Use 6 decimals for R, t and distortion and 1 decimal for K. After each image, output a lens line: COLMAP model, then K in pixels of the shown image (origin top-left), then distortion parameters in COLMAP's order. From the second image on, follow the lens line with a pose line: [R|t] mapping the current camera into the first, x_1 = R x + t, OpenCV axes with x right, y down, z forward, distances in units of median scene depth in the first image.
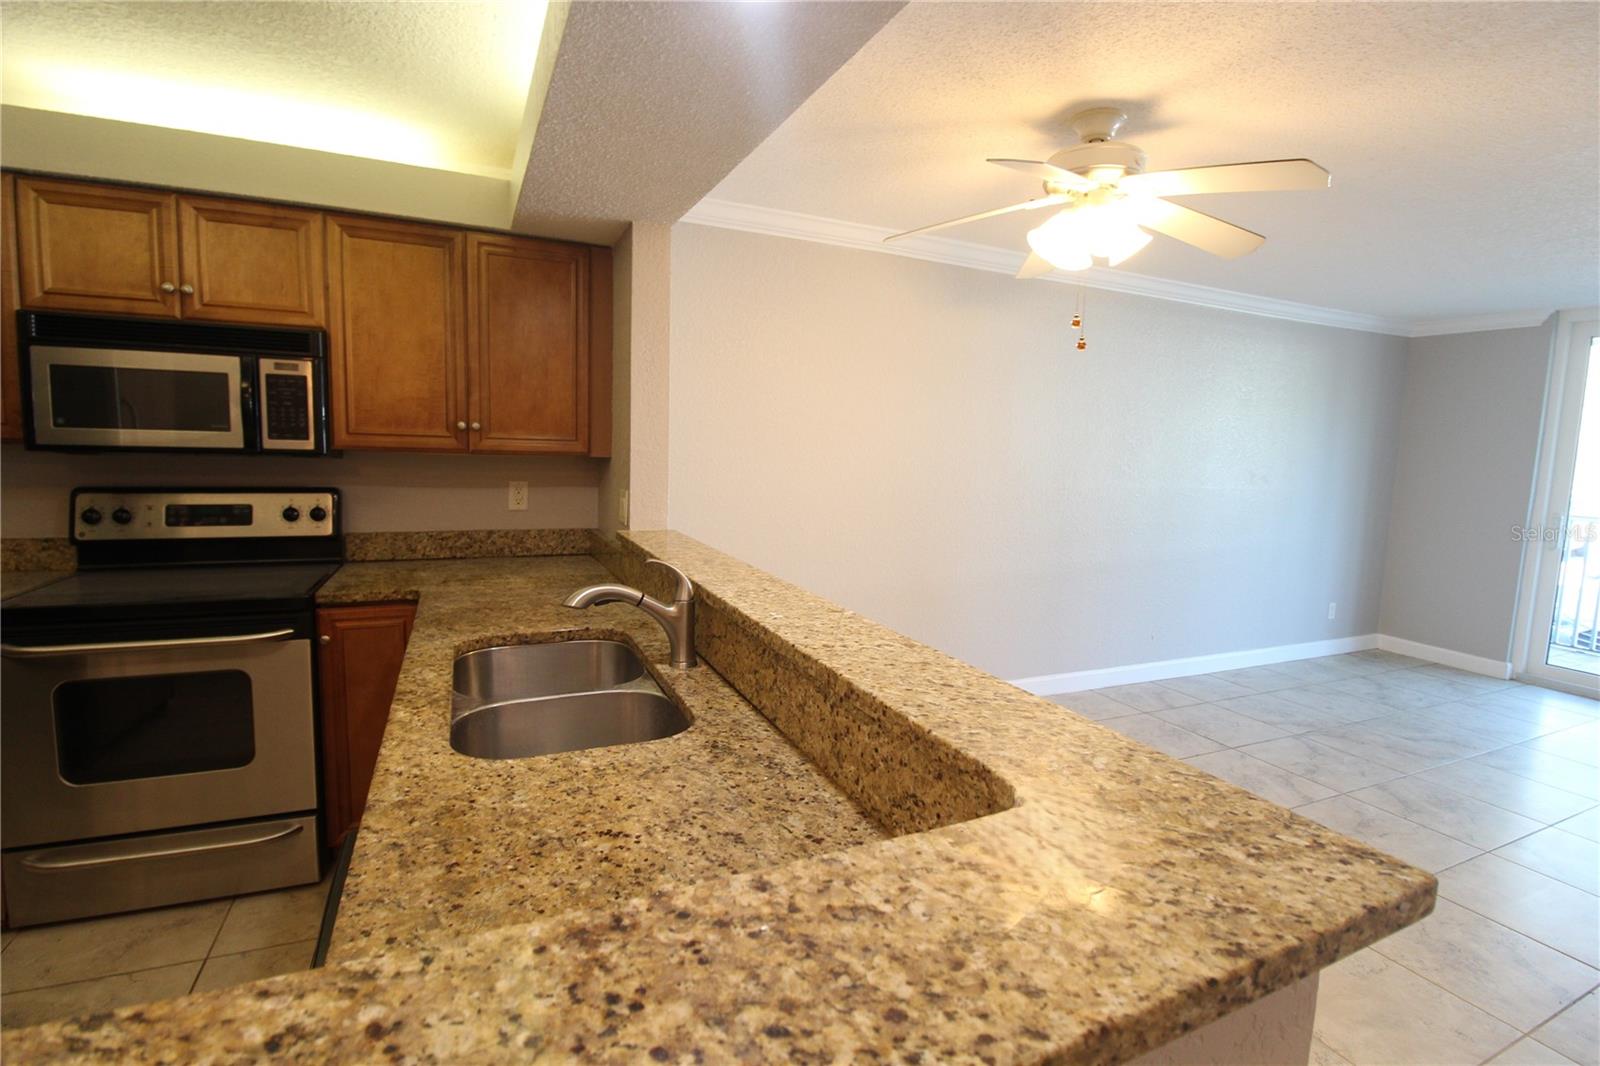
lens RADIAL K [[743.6, 0, 789.8], [0, 743.6, 528.1], [0, 0, 1]] dist [-0.000994, -0.011642]
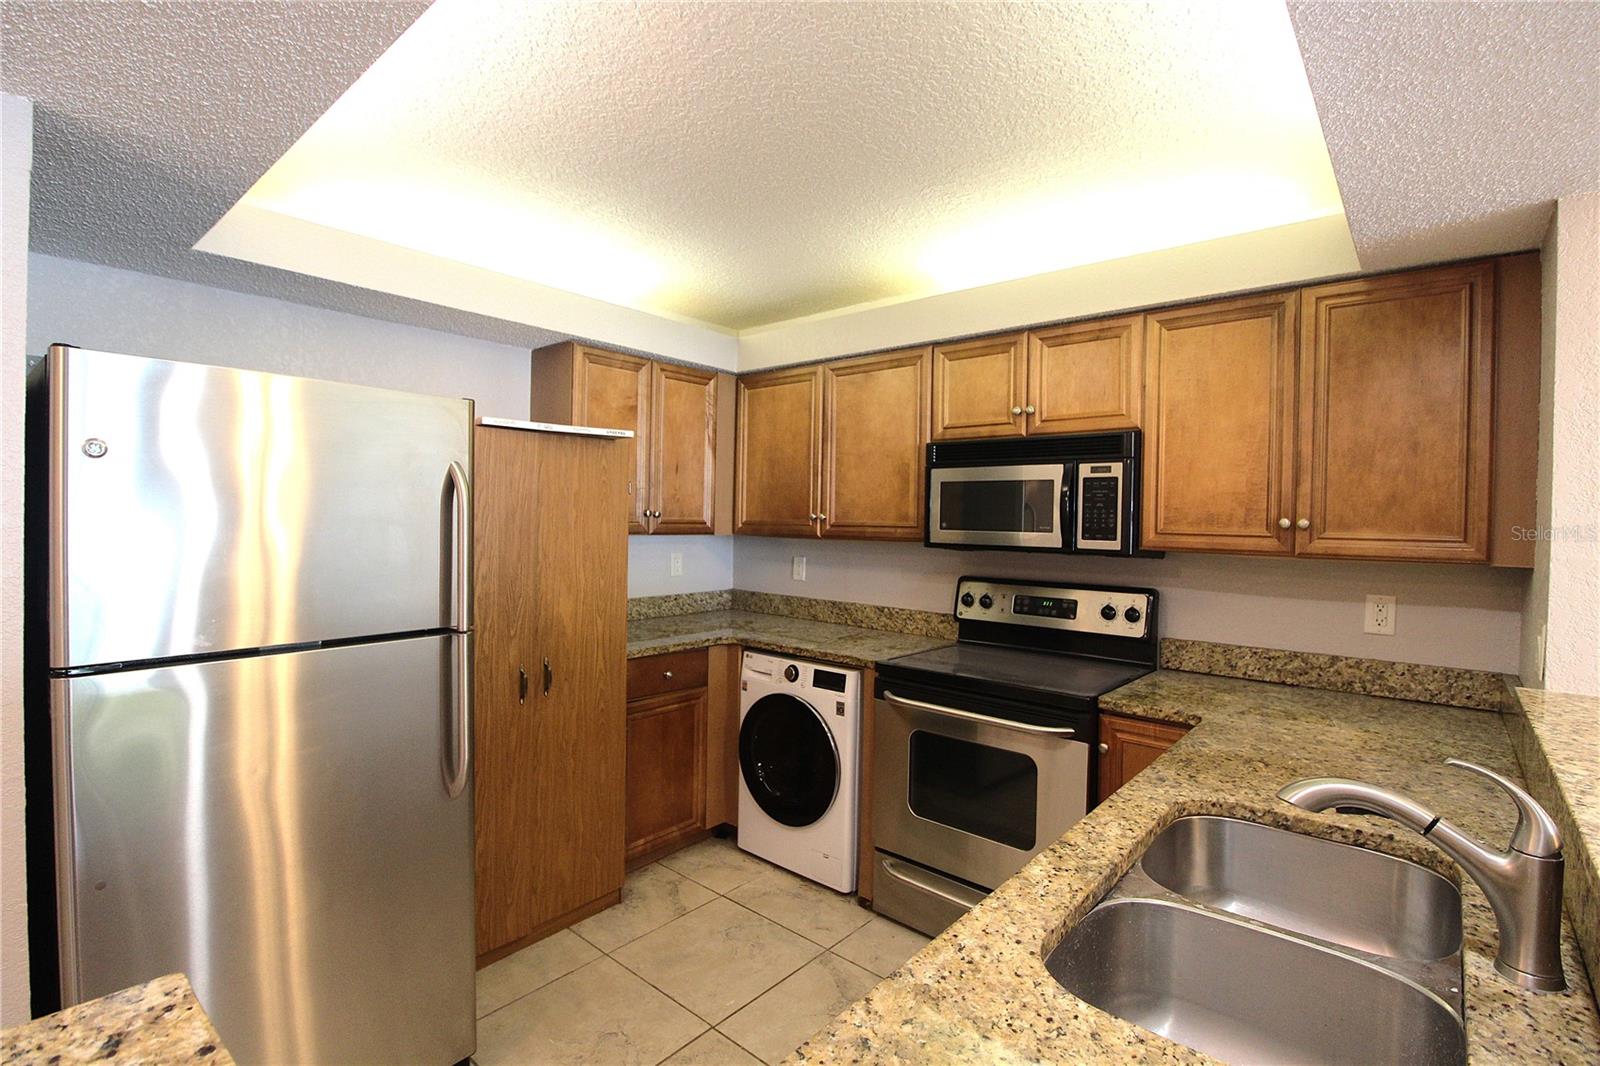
lens RADIAL K [[743.6, 0, 789.8], [0, 743.6, 528.1], [0, 0, 1]] dist [-0.000994, -0.011642]
pose [[0.426623, -0.010970, -0.904363, 0.065202], [-0.102811, 0.992857, -0.060543, -0.029132], [0.898567, 0.118808, 0.422448, 0.179745]]
